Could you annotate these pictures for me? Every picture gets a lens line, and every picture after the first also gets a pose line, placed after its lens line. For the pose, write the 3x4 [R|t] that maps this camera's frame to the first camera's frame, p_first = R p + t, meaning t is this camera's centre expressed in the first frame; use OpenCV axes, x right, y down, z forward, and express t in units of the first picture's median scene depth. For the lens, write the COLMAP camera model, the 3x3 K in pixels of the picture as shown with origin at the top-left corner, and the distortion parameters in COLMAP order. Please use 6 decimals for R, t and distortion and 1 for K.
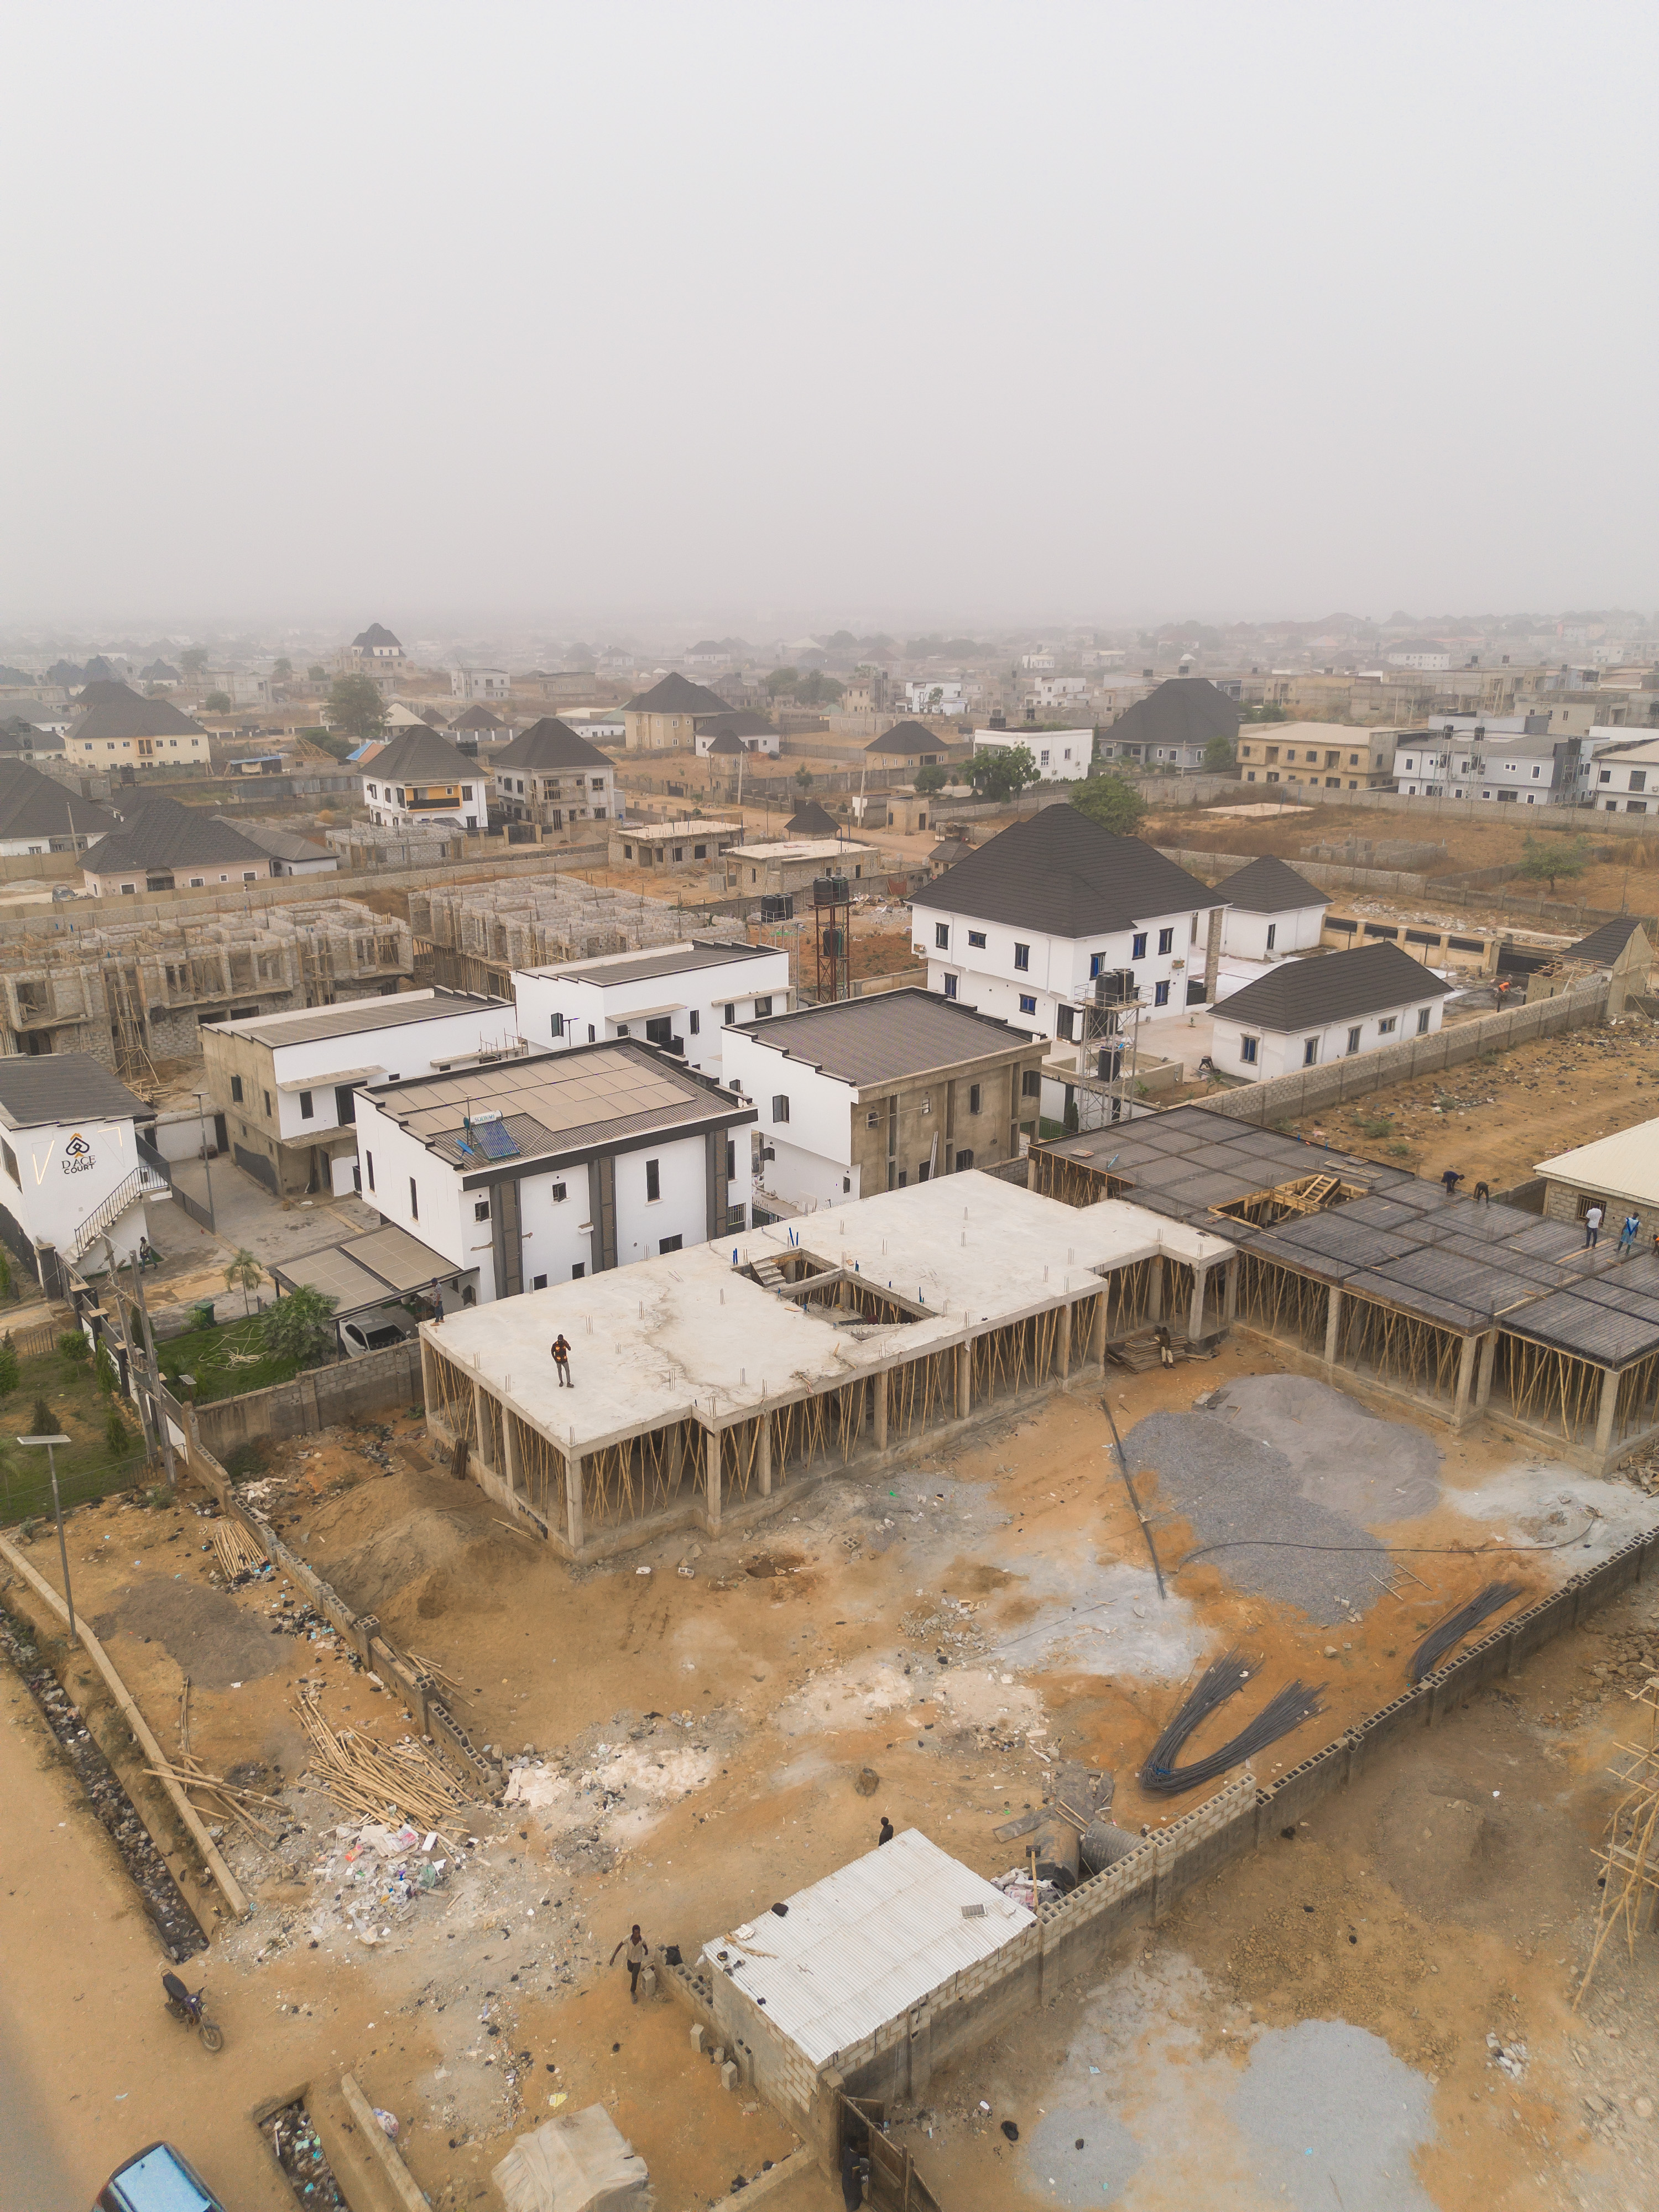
lens RADIAL K [[1635.9, 0, 829.5], [0, 1635.9, 1106.0], [0, 0, 1]] dist [0.016969, 0.000225]
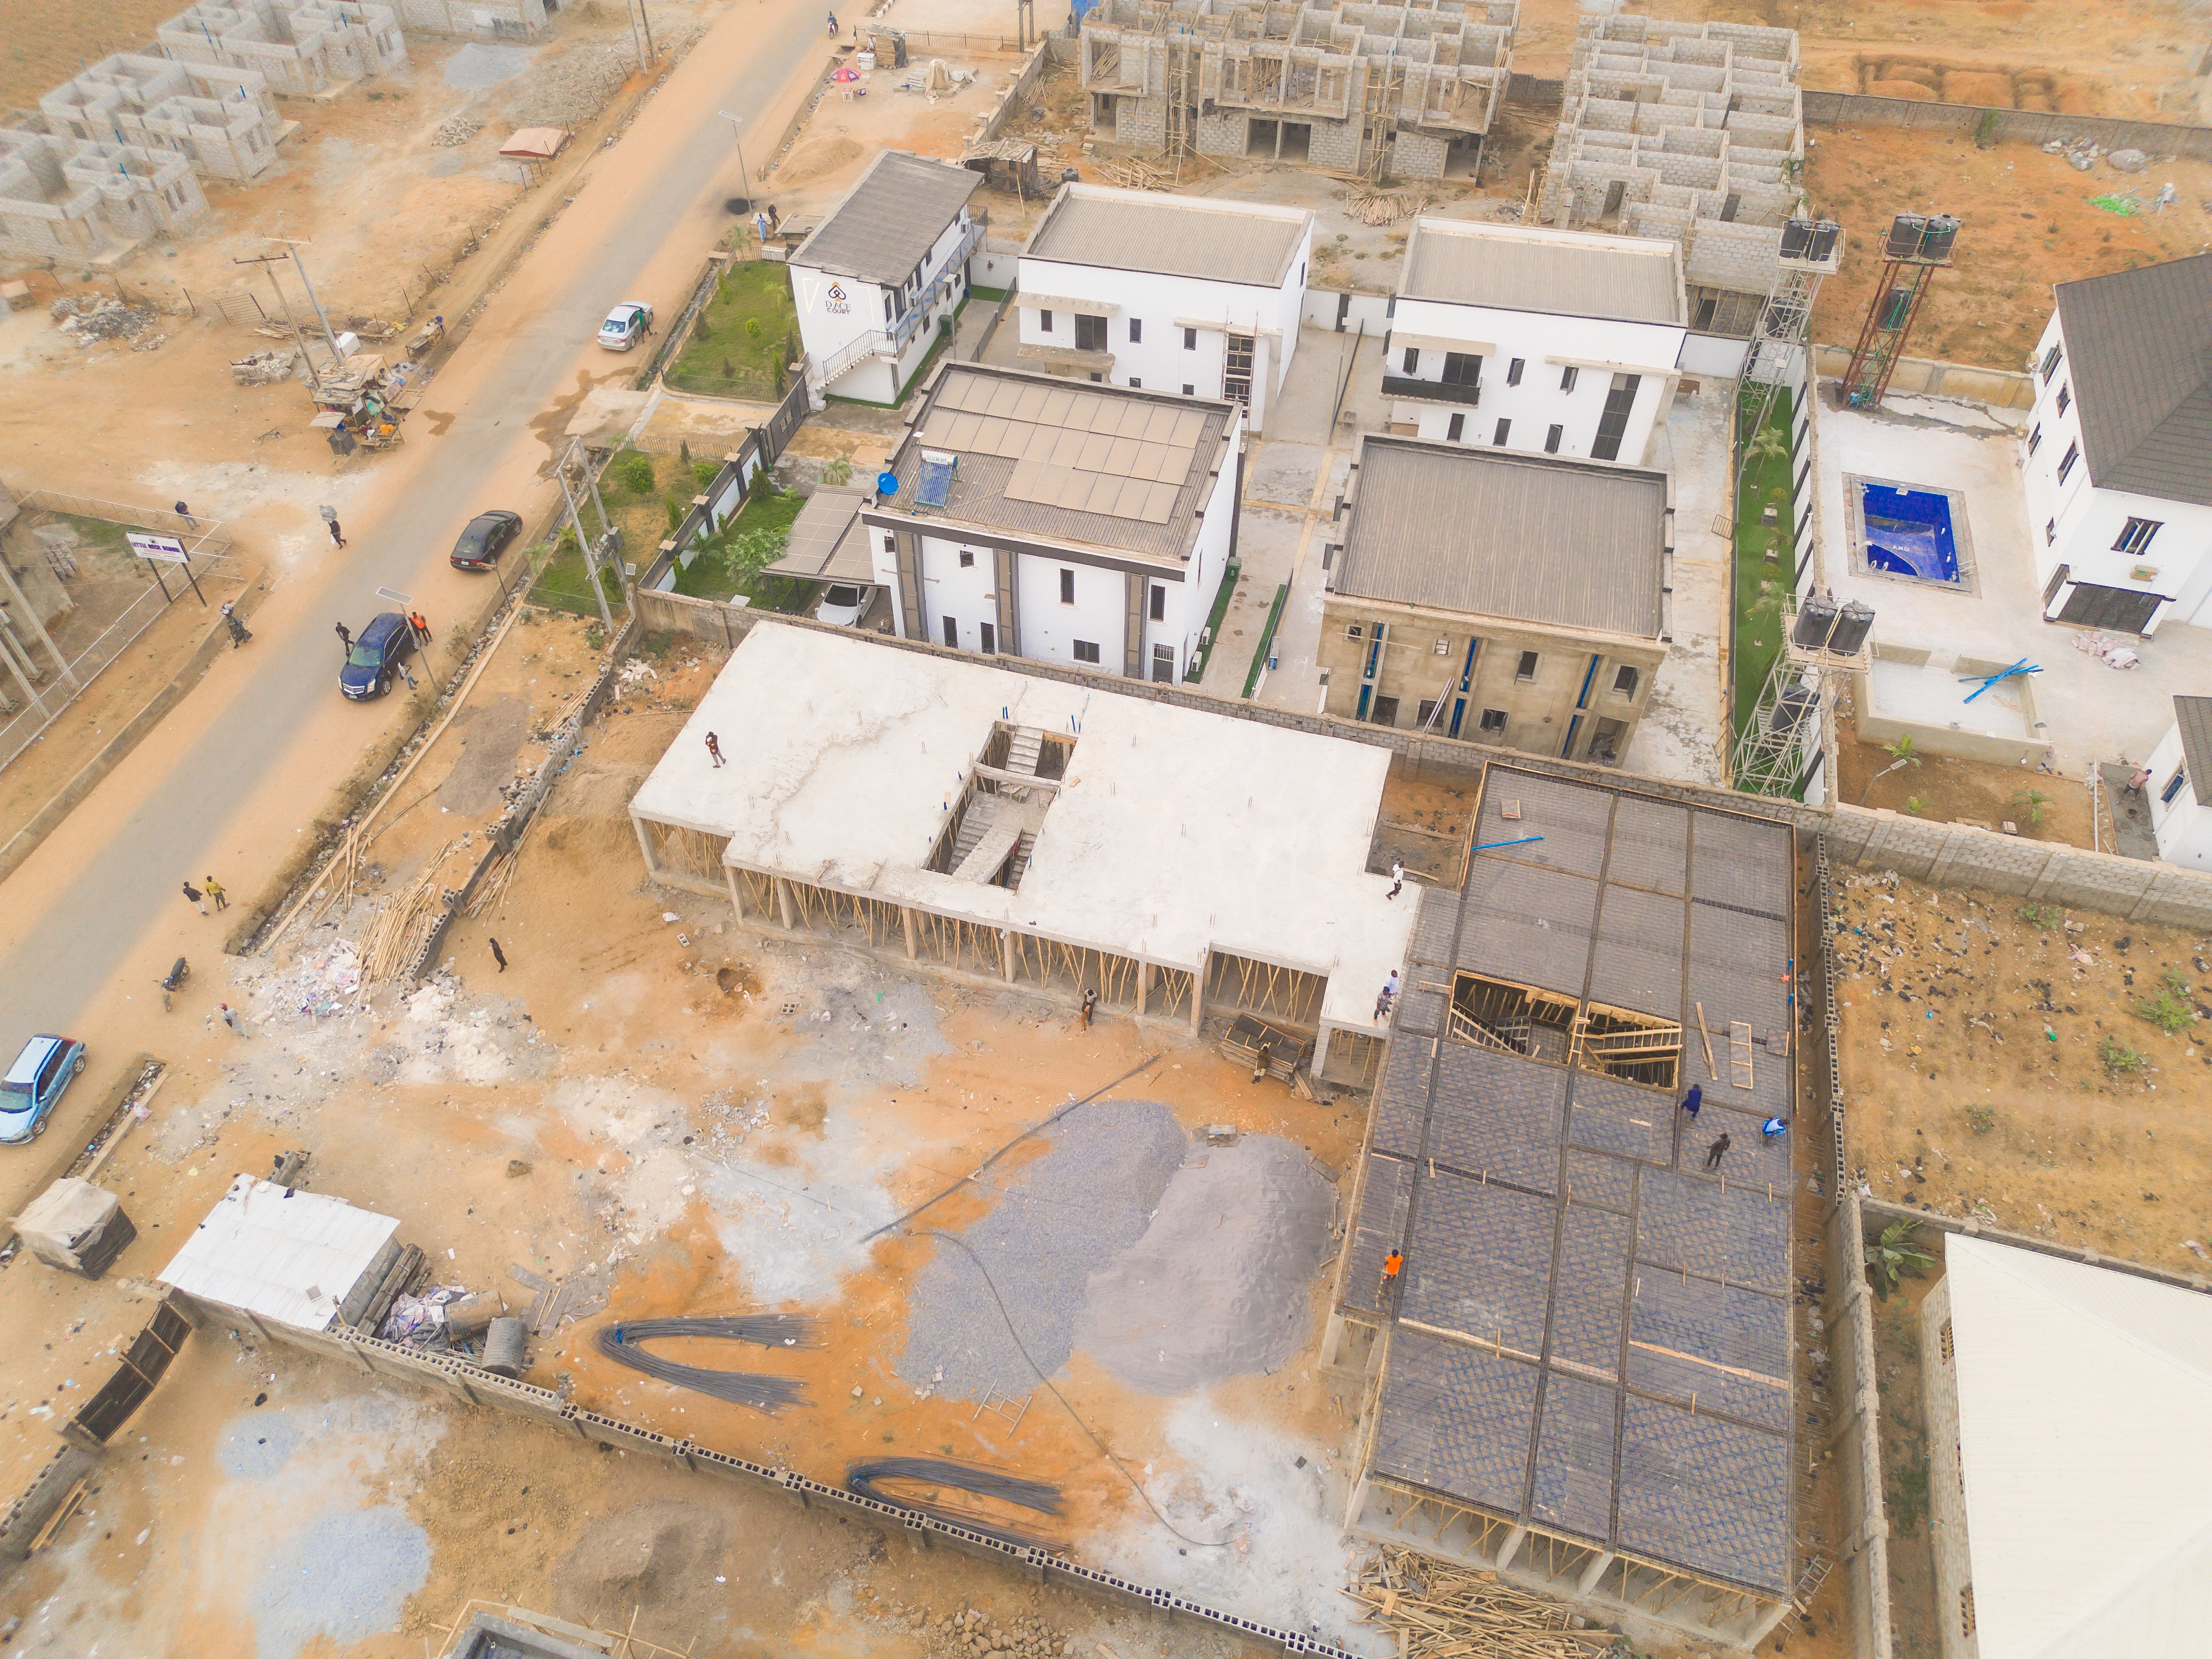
lens RADIAL K [[1601.1, 0, 1106.0], [0, 1601.1, 829.5], [0, 0, 1]] dist [0.016125, 0.001387]
pose [[0.584285, 0.604801, -0.541135, 0.559018], [-0.242354, 0.766400, 0.594891, -0.456648], [0.774516, -0.216440, 0.594372, 0.440039]]
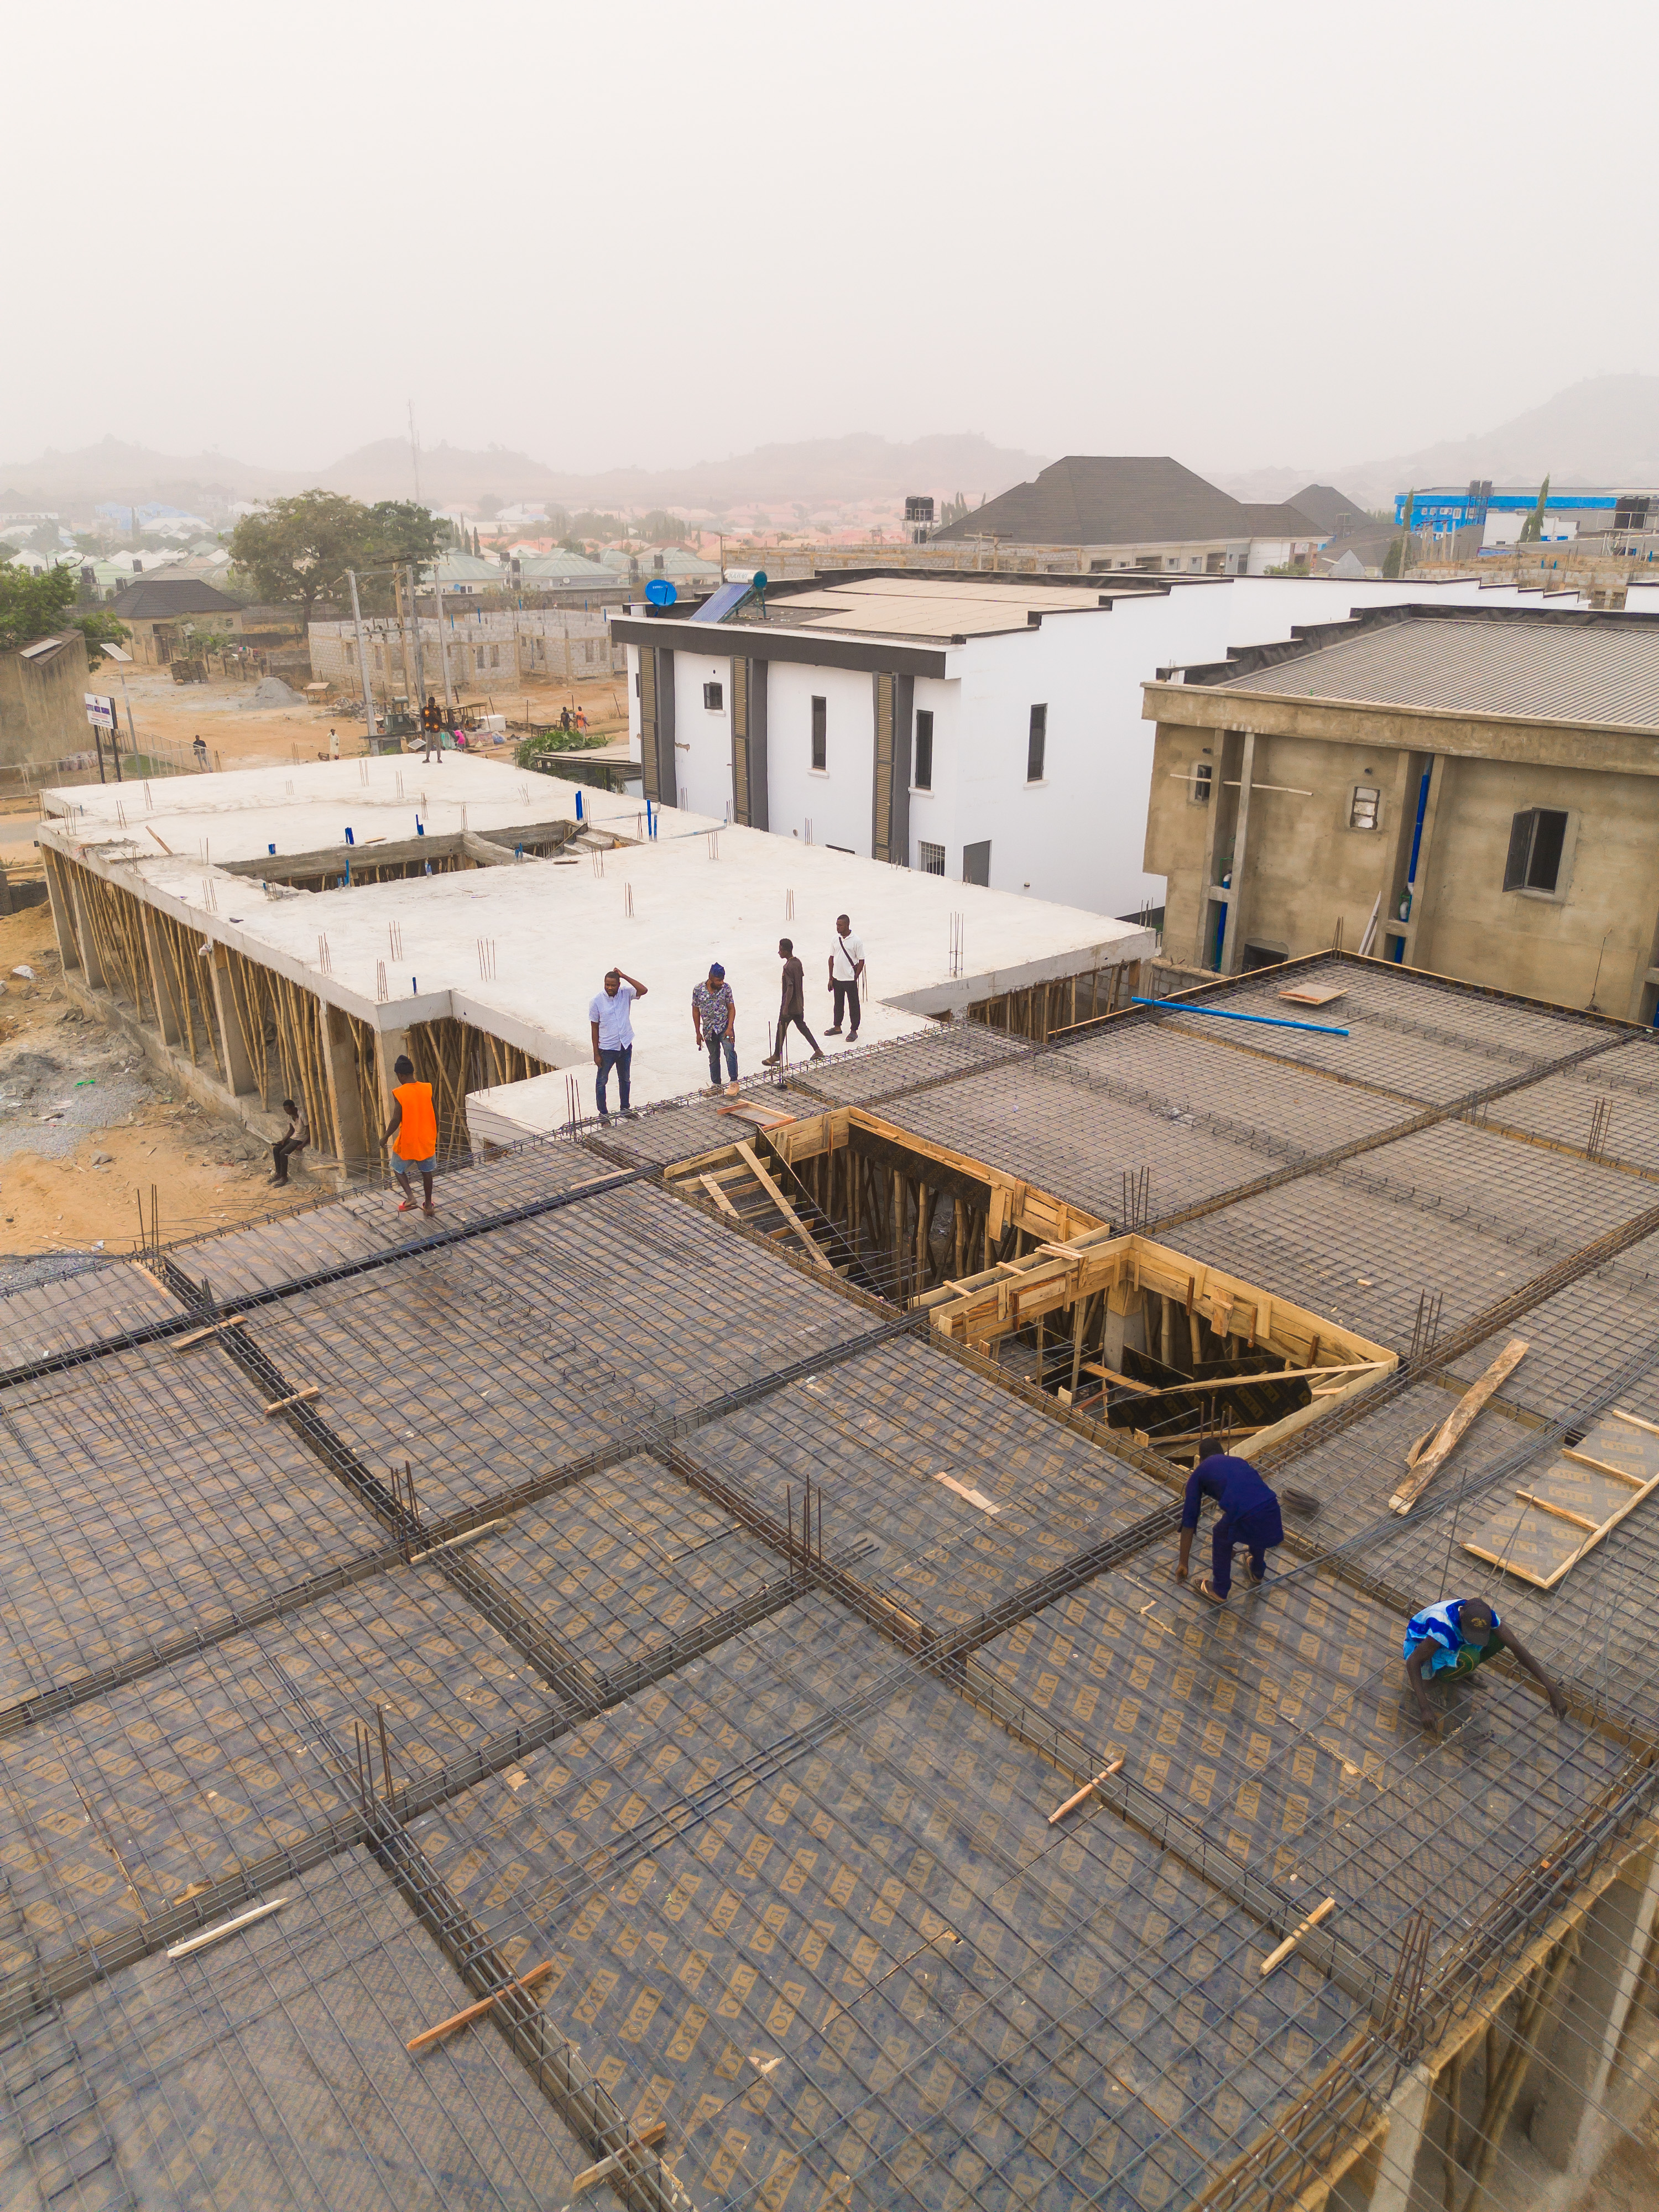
lens RADIAL K [[1601.1, 0, 829.5], [0, 1601.1, 1106.0], [0, 0, 1]] dist [0.016125, 0.001387]
pose [[0.026373, 0.360316, -0.932457, 0.531375], [-0.290597, 0.895263, 0.337724, -0.034285], [0.956482, 0.262063, 0.128317, 1.036246]]
